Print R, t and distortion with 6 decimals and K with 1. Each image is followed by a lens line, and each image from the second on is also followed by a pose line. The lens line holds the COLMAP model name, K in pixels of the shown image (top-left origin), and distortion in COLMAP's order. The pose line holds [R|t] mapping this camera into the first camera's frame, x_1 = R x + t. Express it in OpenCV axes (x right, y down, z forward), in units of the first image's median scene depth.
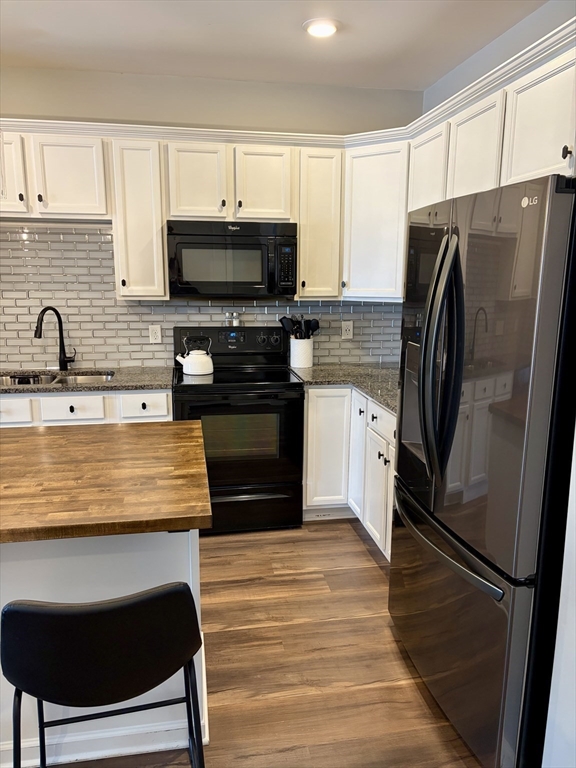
lens RADIAL K [[571.2, 0, 288.1], [0, 571.2, 385.5], [0, 0, 1]] dist [0.050435, -0.051851]
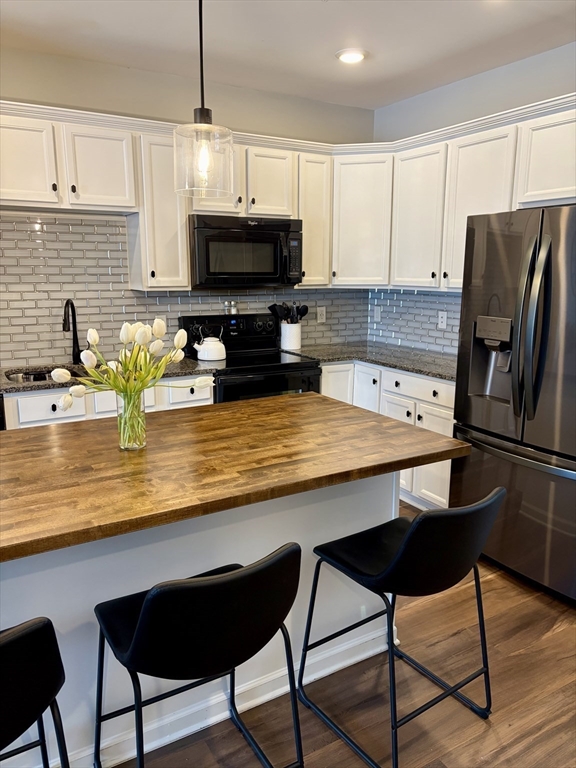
lens RADIAL K [[571.2, 0, 291.5], [0, 571.2, 379.4], [0, 0, 1]] dist [0.050435, -0.051851]
pose [[0.937218, -0.071071, 0.341426, -0.413517], [0.069903, 0.997430, 0.015741, 0.010477], [-0.341667, 0.009114, 0.939777, -0.049136]]
